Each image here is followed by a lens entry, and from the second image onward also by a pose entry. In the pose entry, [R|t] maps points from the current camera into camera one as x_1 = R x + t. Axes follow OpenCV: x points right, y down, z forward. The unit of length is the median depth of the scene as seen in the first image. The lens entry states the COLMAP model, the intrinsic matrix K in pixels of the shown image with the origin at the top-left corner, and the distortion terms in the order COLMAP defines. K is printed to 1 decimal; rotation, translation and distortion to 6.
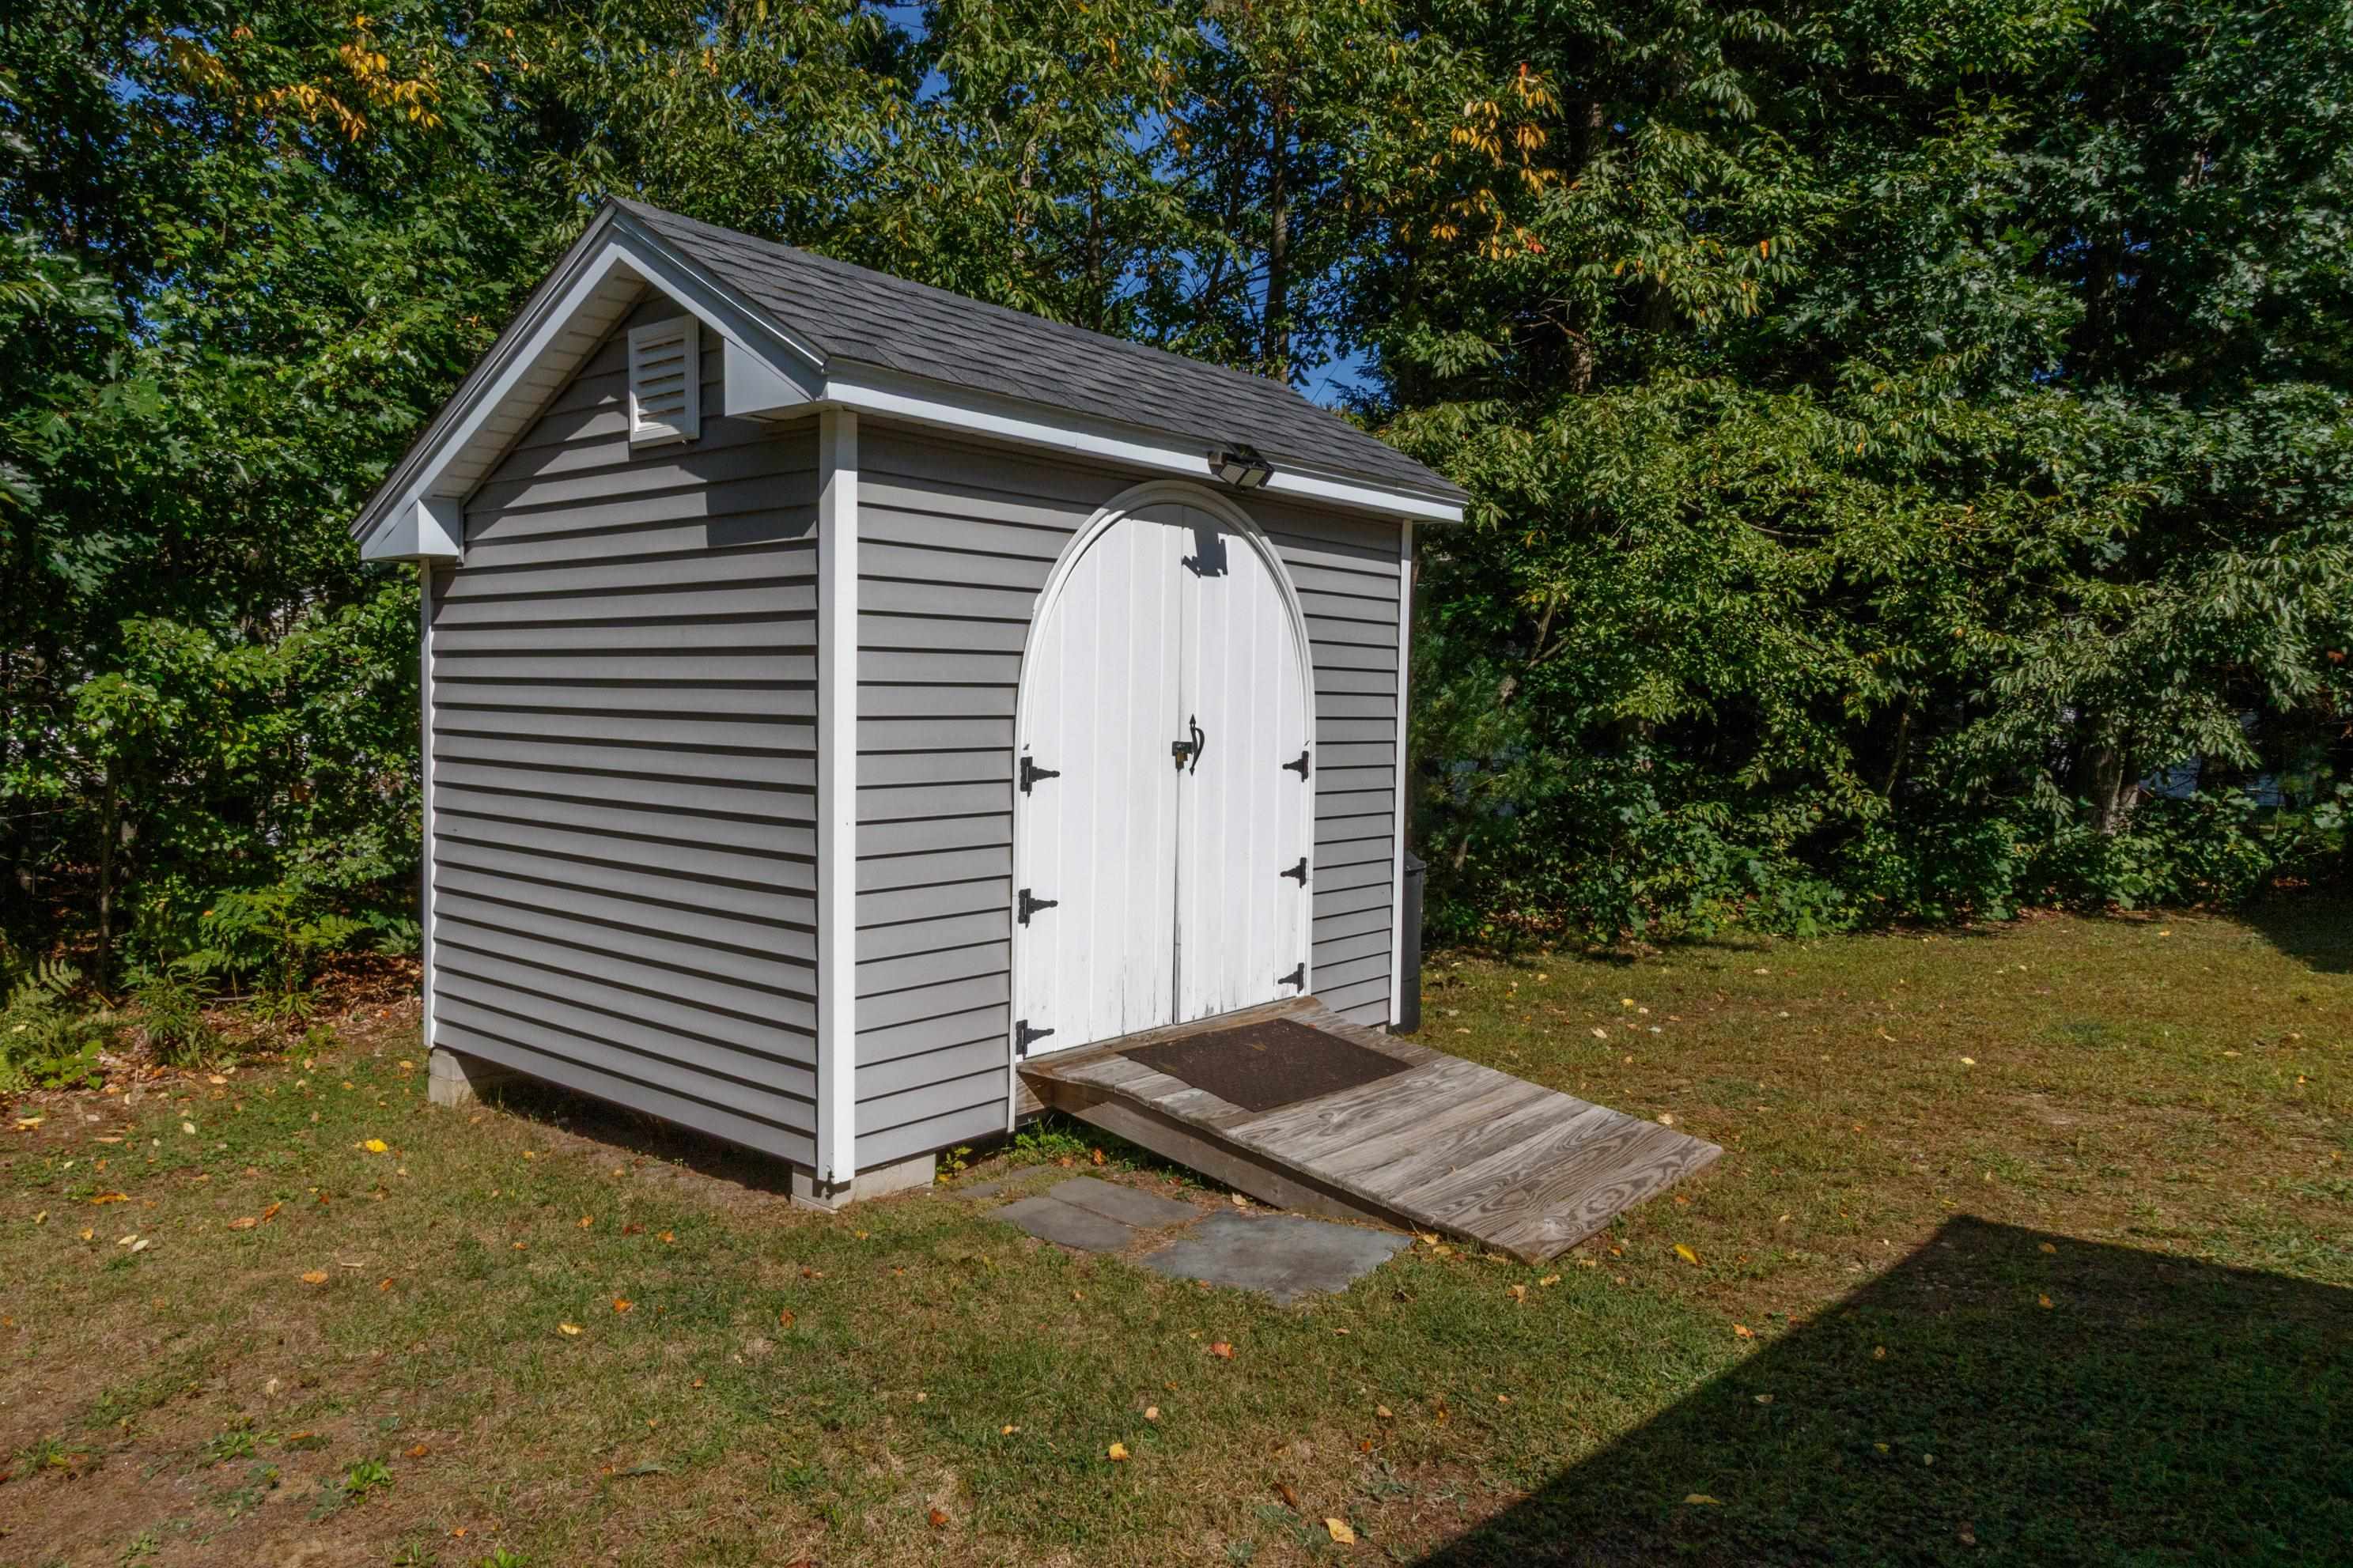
lens RADIAL K [[1585.1, 0, 1134.8], [0, 1585.1, 751.0], [0, 0, 1]] dist [0.003976, 0.023008]
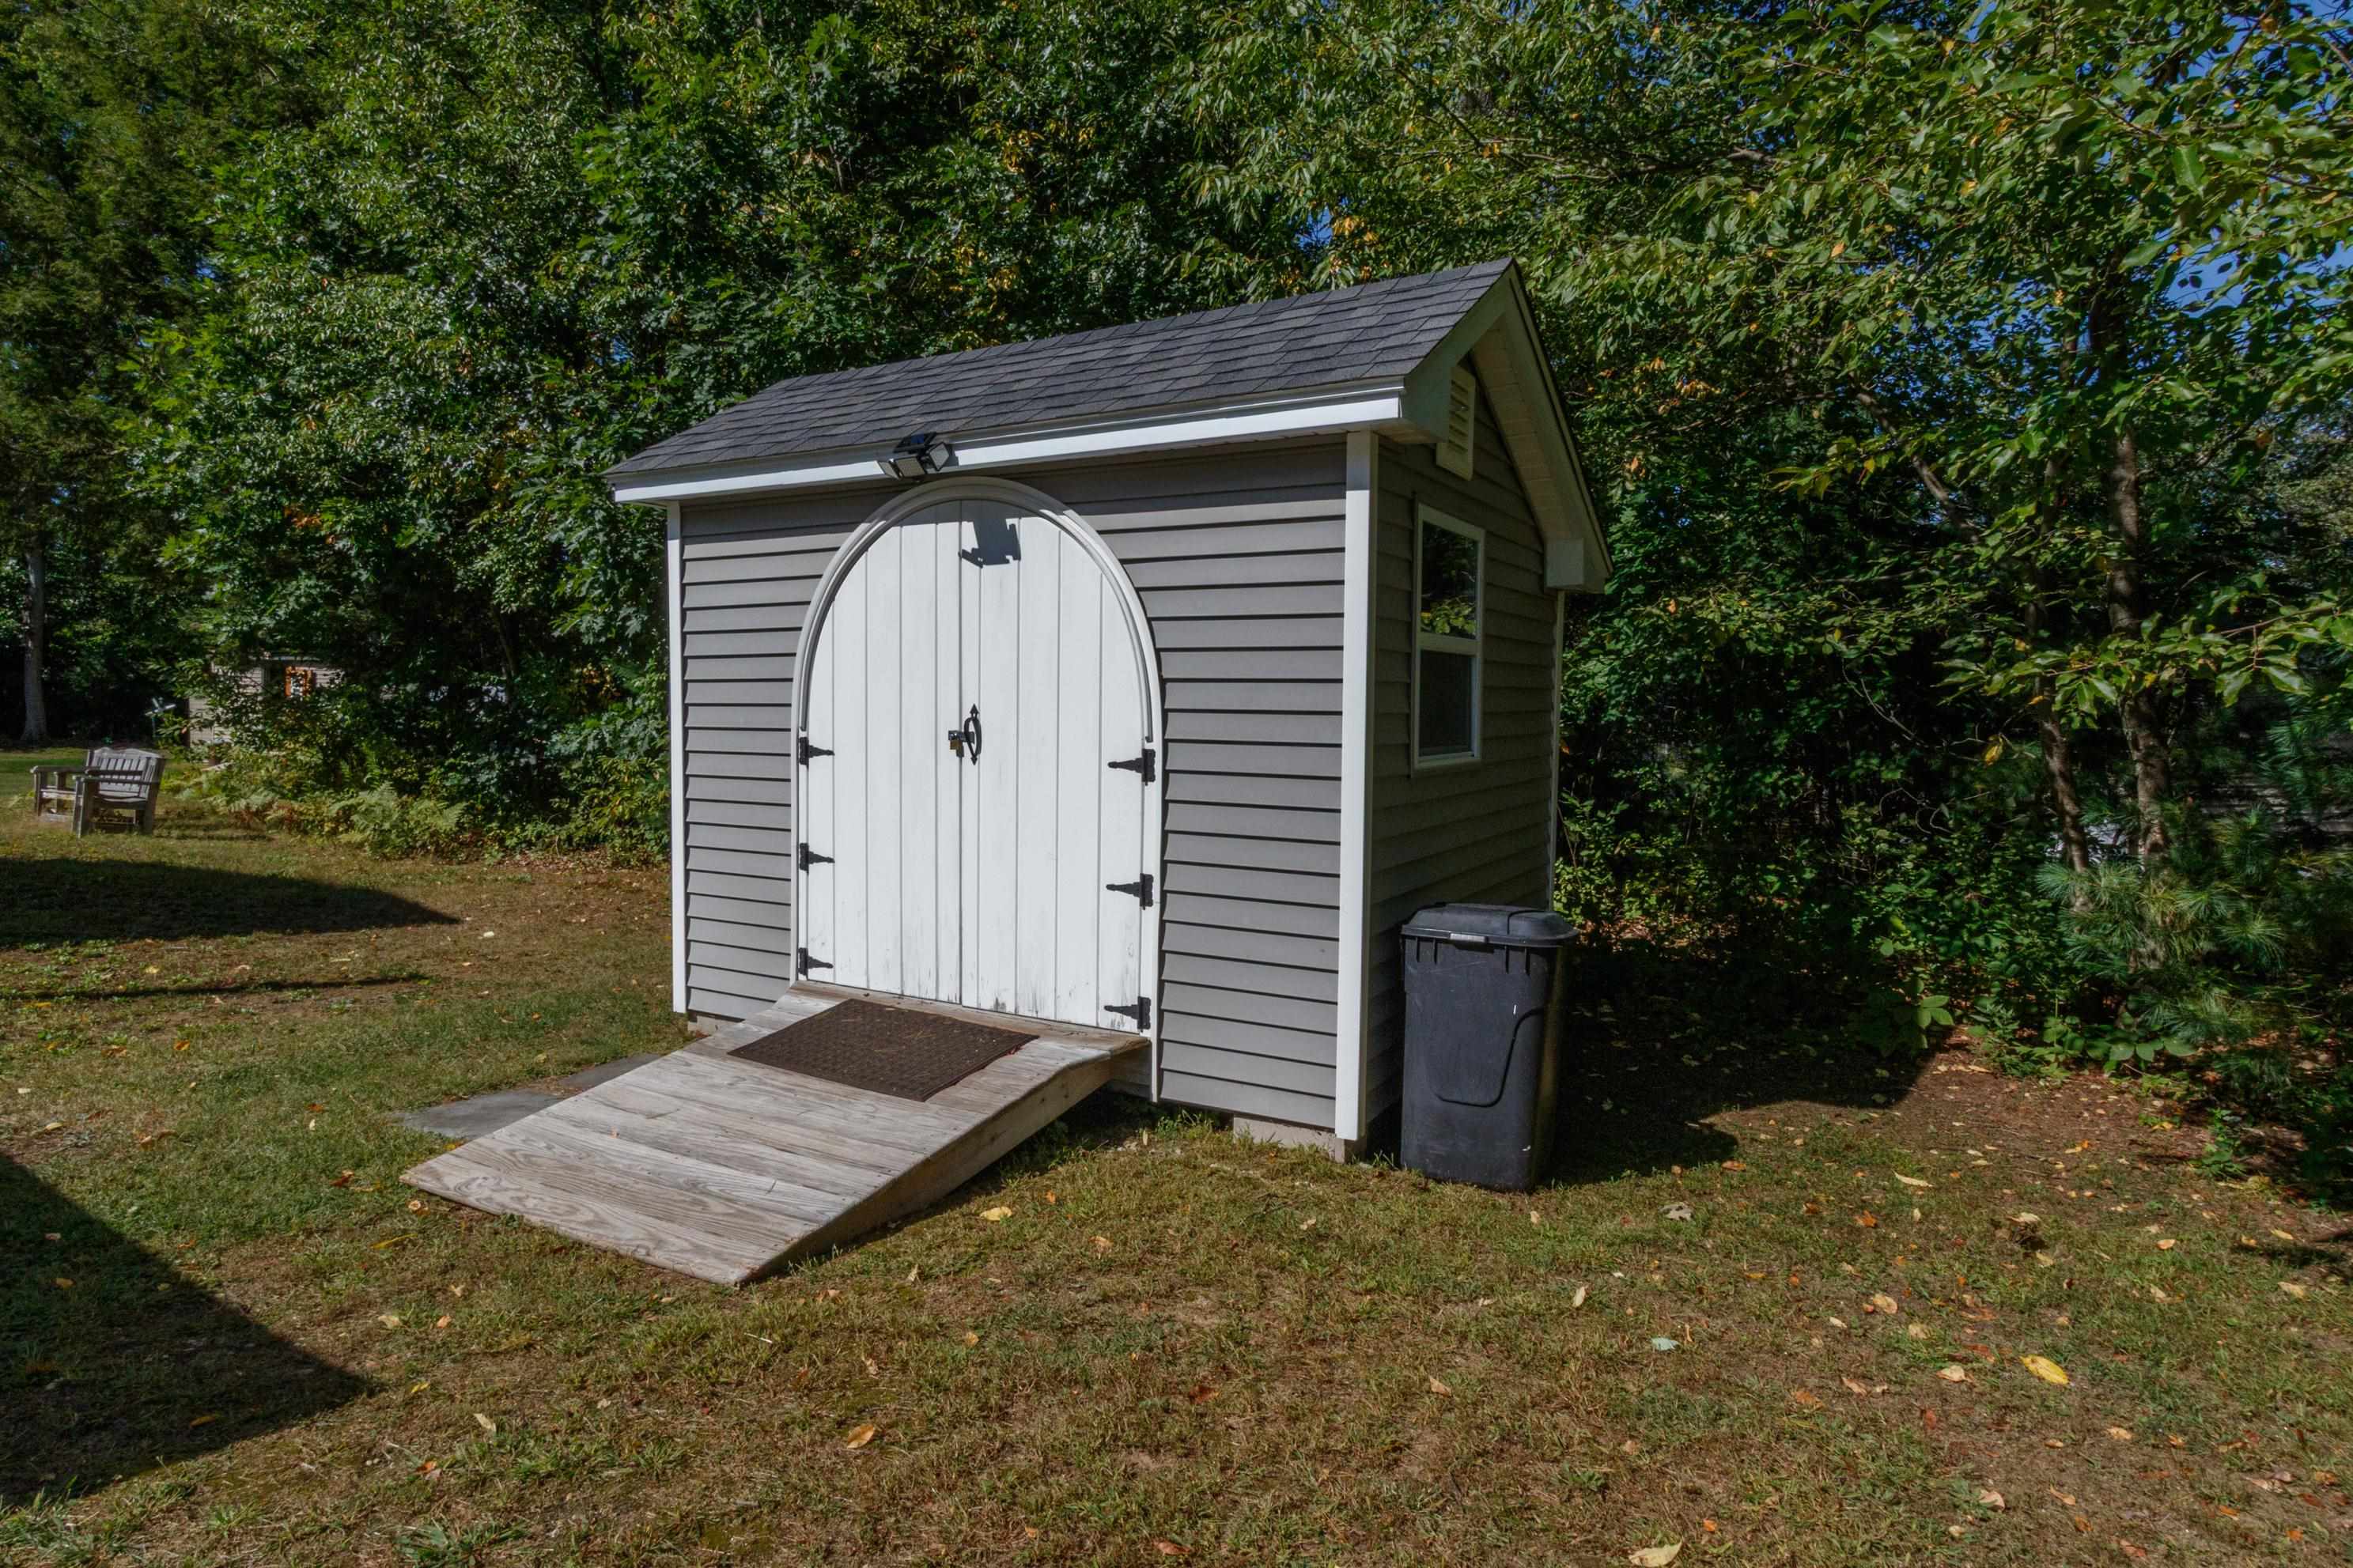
lens RADIAL K [[1376.2, 0, 1171.4], [0, 1376.2, 777.9], [0, 0, 1]] dist [0.001438, 0.000773]
pose [[0.149666, 0.037370, -0.988030, 0.969782], [-0.042880, 0.998591, 0.031274, -0.009671], [0.987806, 0.037686, 0.151057, 1.041234]]
